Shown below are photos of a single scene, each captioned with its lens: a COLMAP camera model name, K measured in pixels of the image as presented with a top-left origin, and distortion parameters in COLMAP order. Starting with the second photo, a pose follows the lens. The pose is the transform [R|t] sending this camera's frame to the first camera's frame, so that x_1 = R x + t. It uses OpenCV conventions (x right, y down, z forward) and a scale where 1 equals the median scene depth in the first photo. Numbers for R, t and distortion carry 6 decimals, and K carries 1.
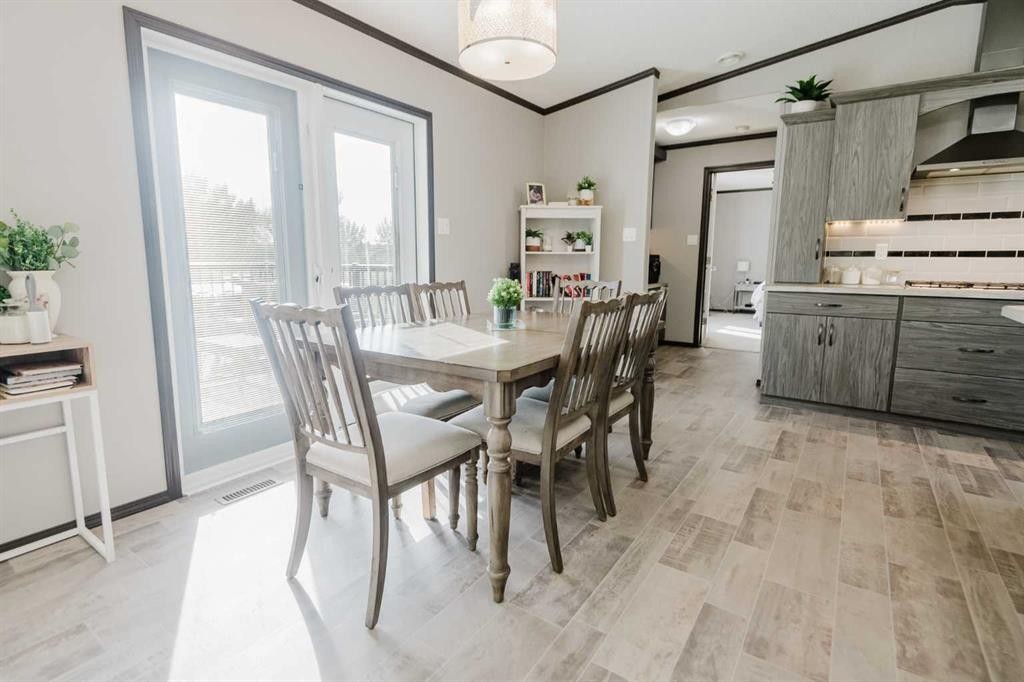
lens RADIAL K [[494.4, 0, 509.7], [0, 494.4, 325.7], [0, 0, 1]] dist [0.001244, -0.001552]
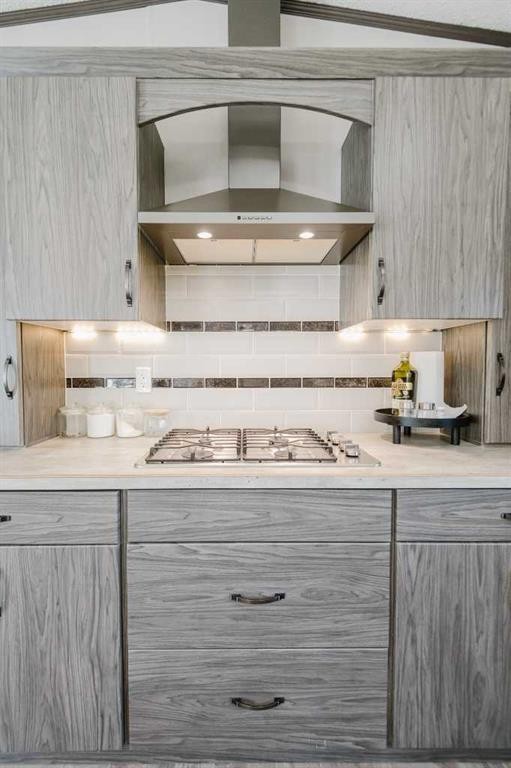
lens RADIAL K [[361.4, 0, 257.7], [0, 361.4, 385.6], [0, 0, 1]] dist [0.015269, -0.010655]
pose [[0.788594, -0.034179, 0.613964, 0.670396], [0.090833, 0.993976, -0.061335, -0.116173], [-0.608169, 0.104136, 0.786948, 0.641998]]
